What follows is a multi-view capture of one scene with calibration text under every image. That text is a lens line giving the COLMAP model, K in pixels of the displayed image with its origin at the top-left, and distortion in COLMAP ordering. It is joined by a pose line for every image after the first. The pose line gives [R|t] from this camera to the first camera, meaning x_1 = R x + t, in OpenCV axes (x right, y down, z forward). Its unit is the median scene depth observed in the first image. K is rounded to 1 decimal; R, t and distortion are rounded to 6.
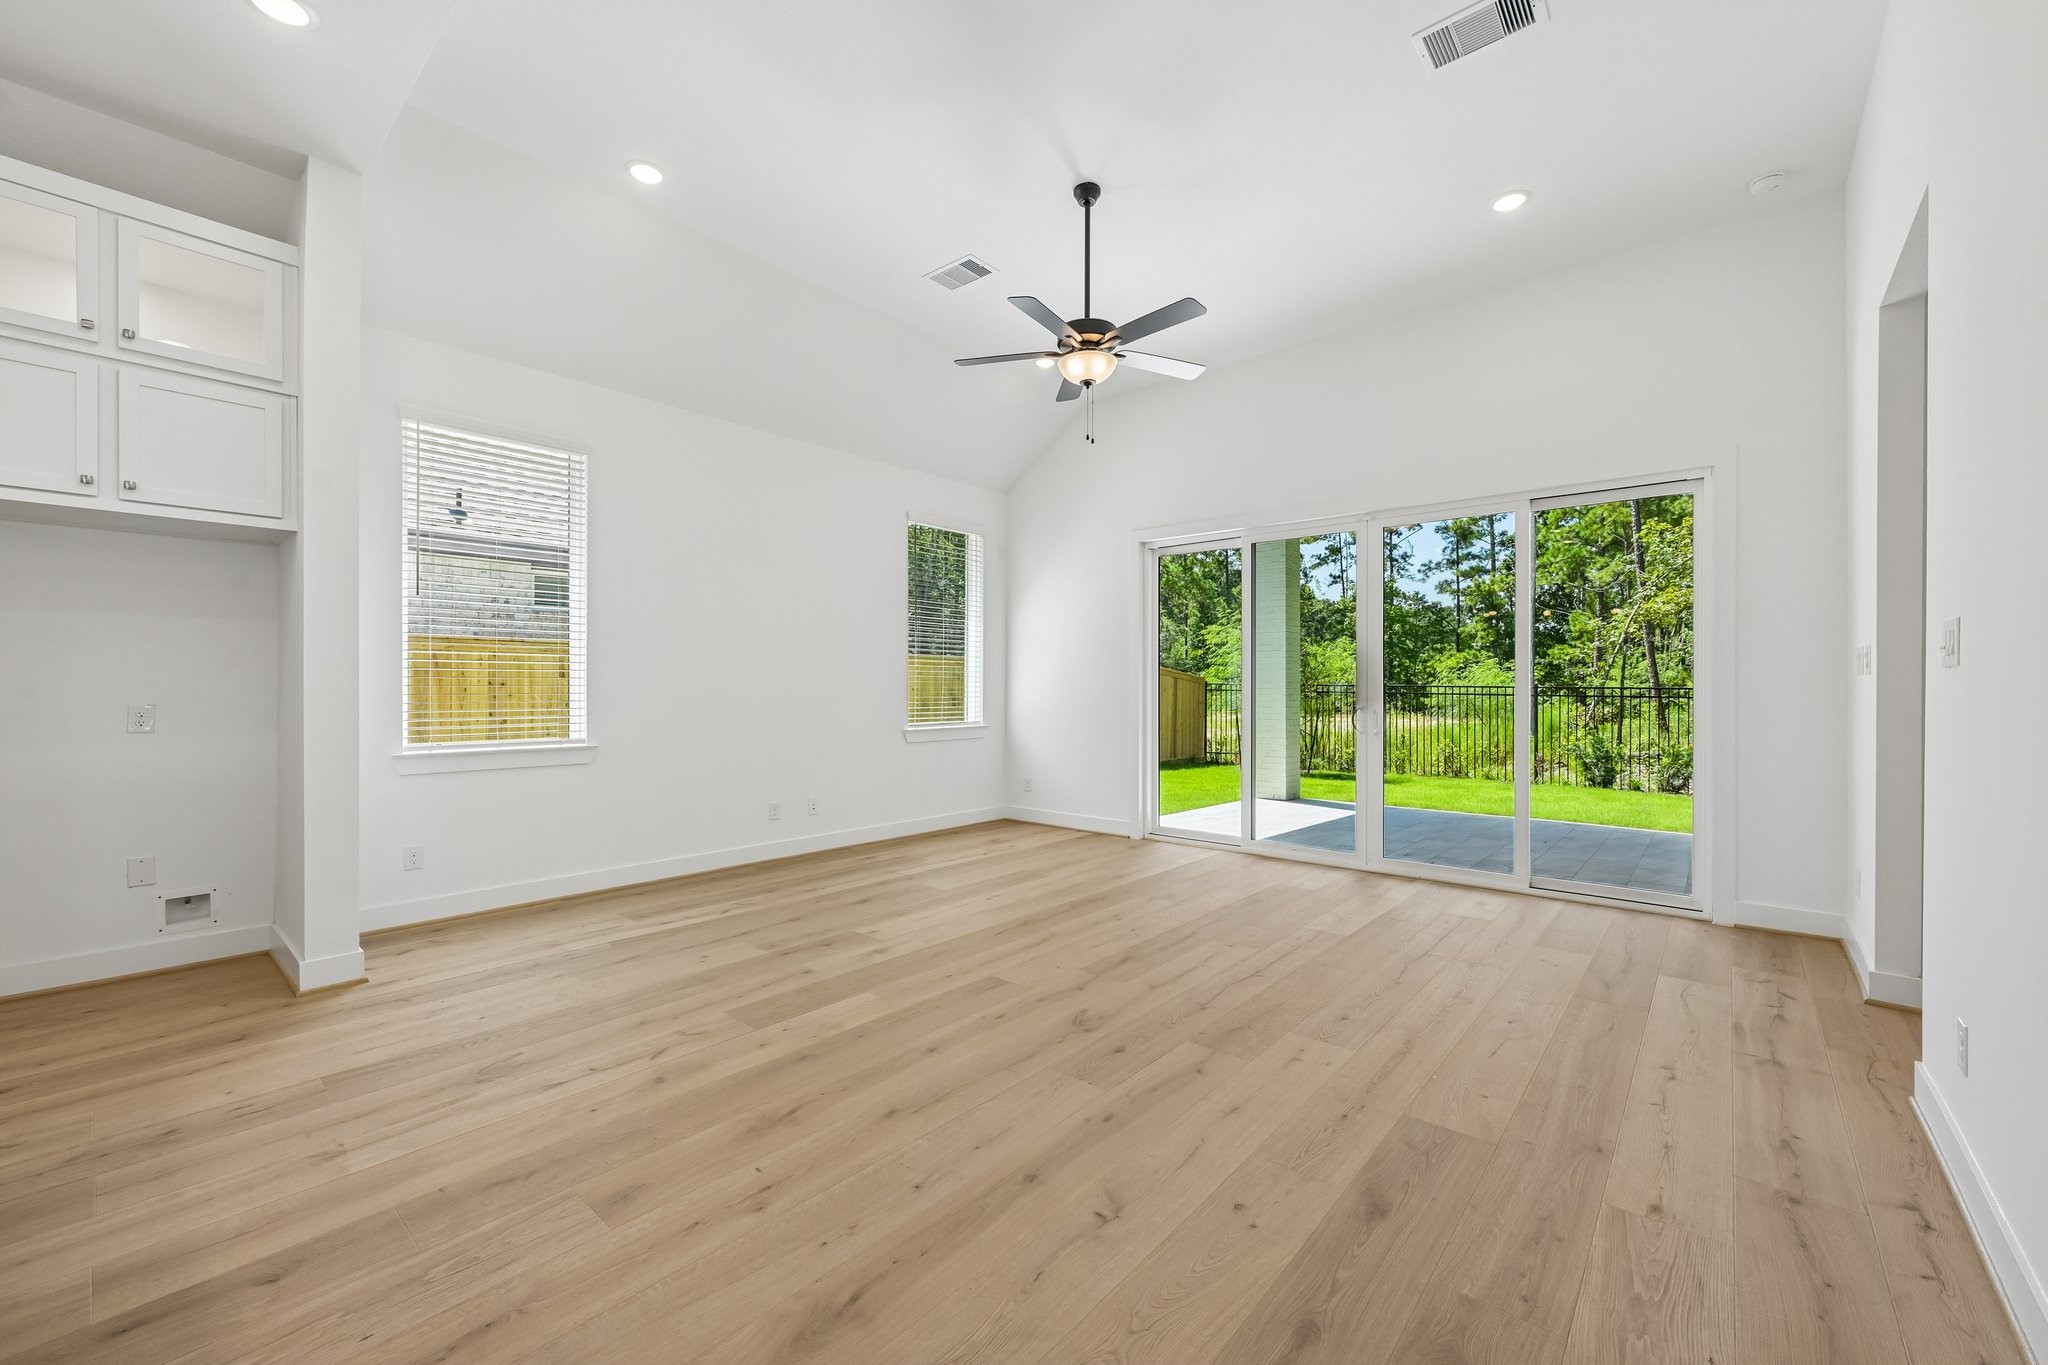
lens RADIAL K [[808.5, 0, 1022.8], [0, 808.5, 692.2], [0, 0, 1]] dist [0.000978, -0.000253]
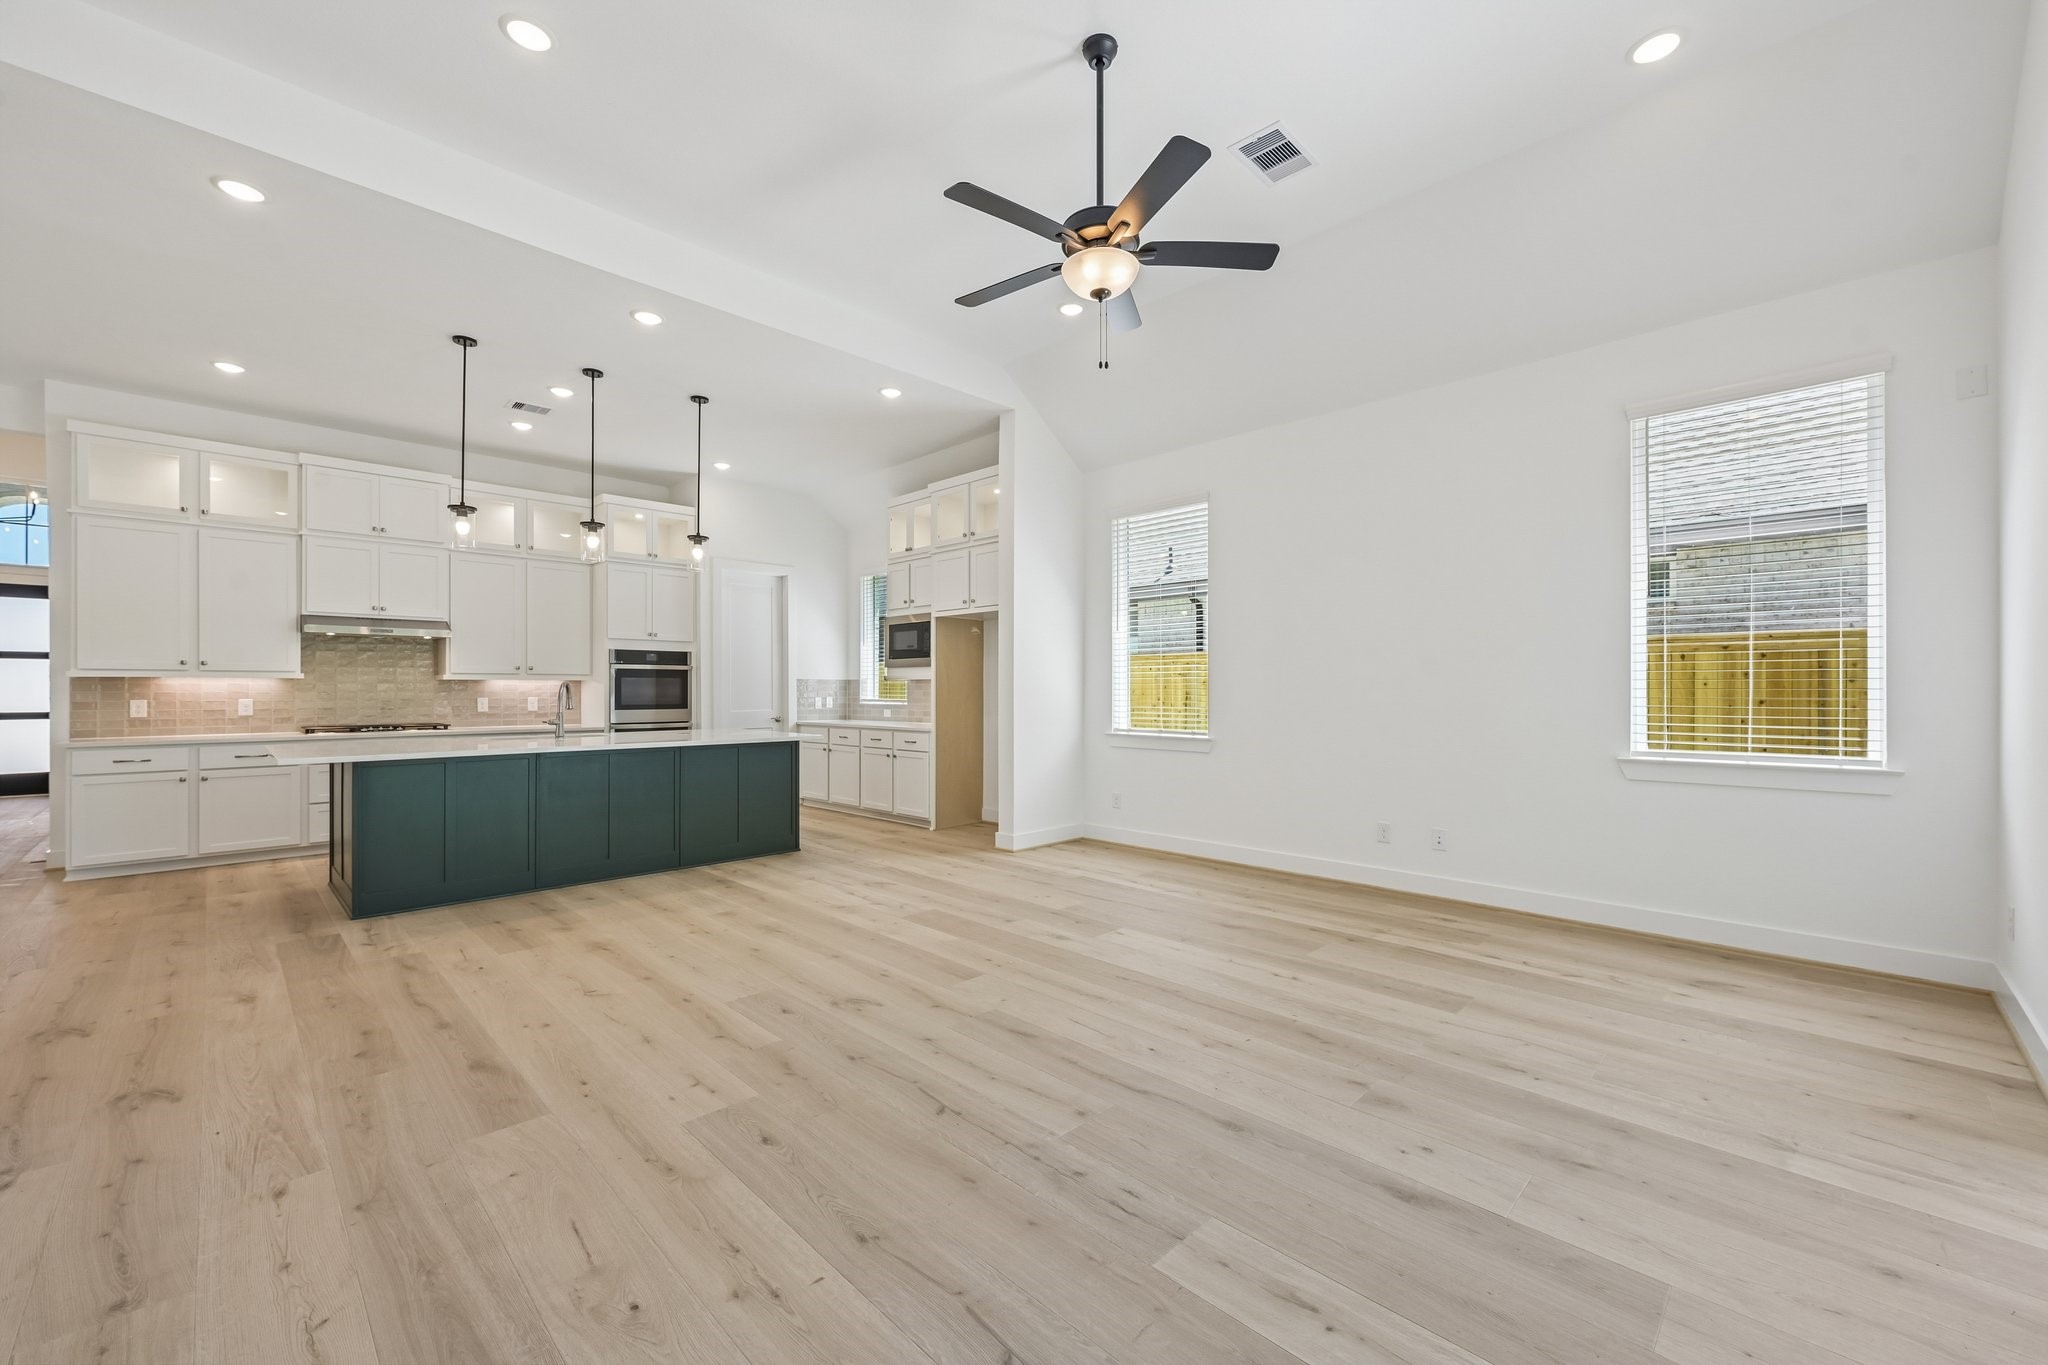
lens RADIAL K [[808.5, 0, 1022.8], [0, 808.5, 692.2], [0, 0, 1]] dist [0.000978, -0.000253]
pose [[-0.067931, 0.000483, -0.997690, 1.028484], [-0.005764, 0.999983, 0.000877, -0.002949], [0.997673, 0.005810, -0.067927, 1.184373]]
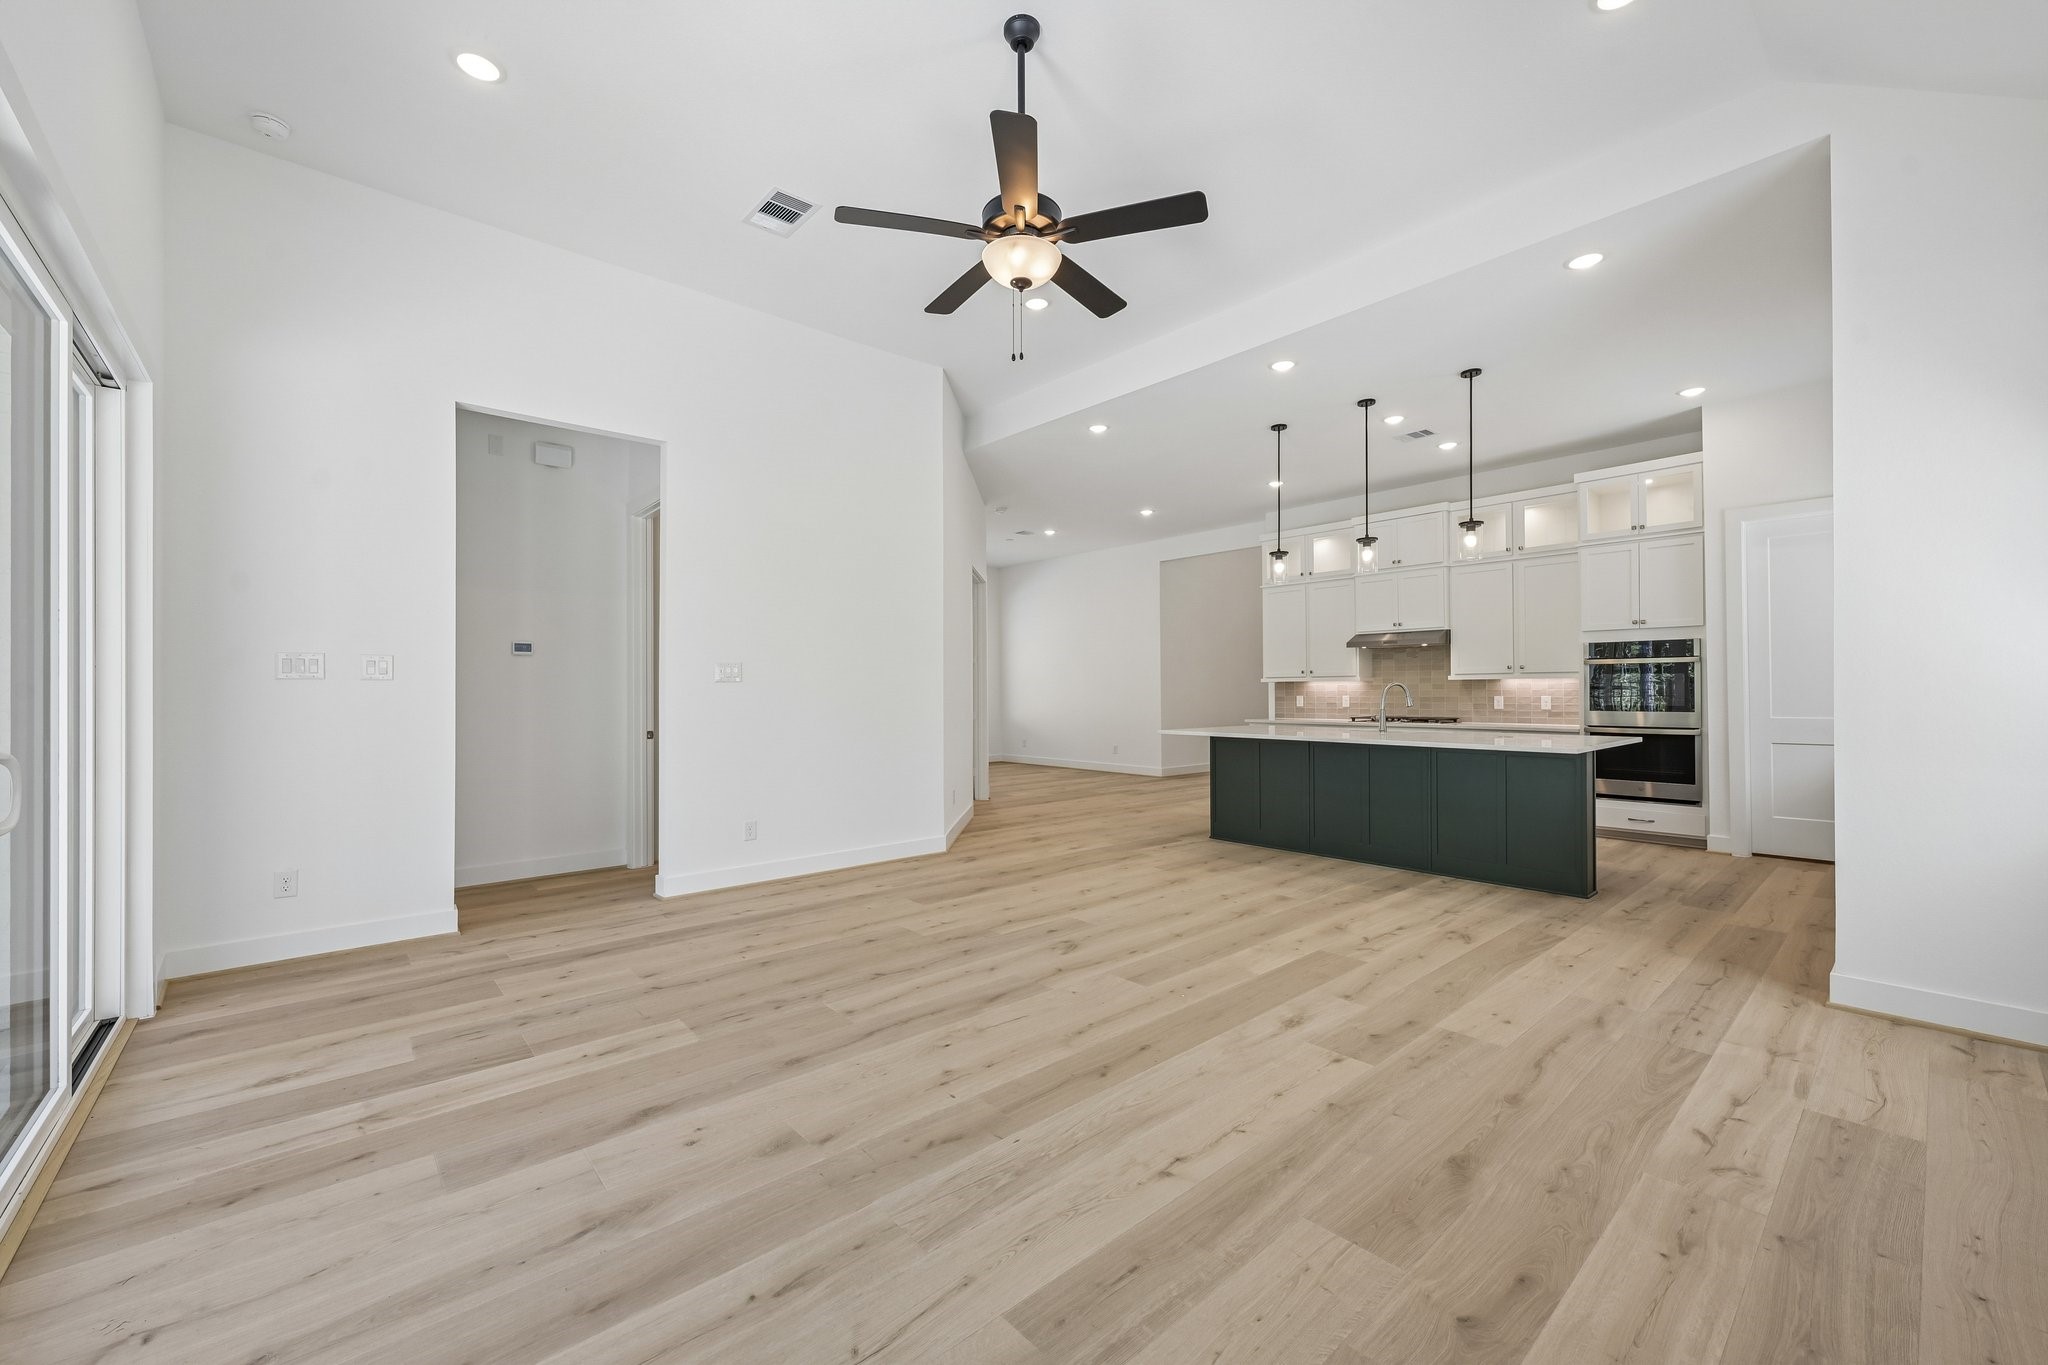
lens RADIAL K [[806.6, 0, 1025.9], [0, 806.6, 714.5], [0, 0, 1]] dist [-0.001833, 0.000154]
pose [[-0.991804, -0.001624, 0.127758, -0.020809], [0.002913, 0.999372, 0.035320, -0.011287], [-0.127735, 0.035403, -0.991176, 2.094150]]
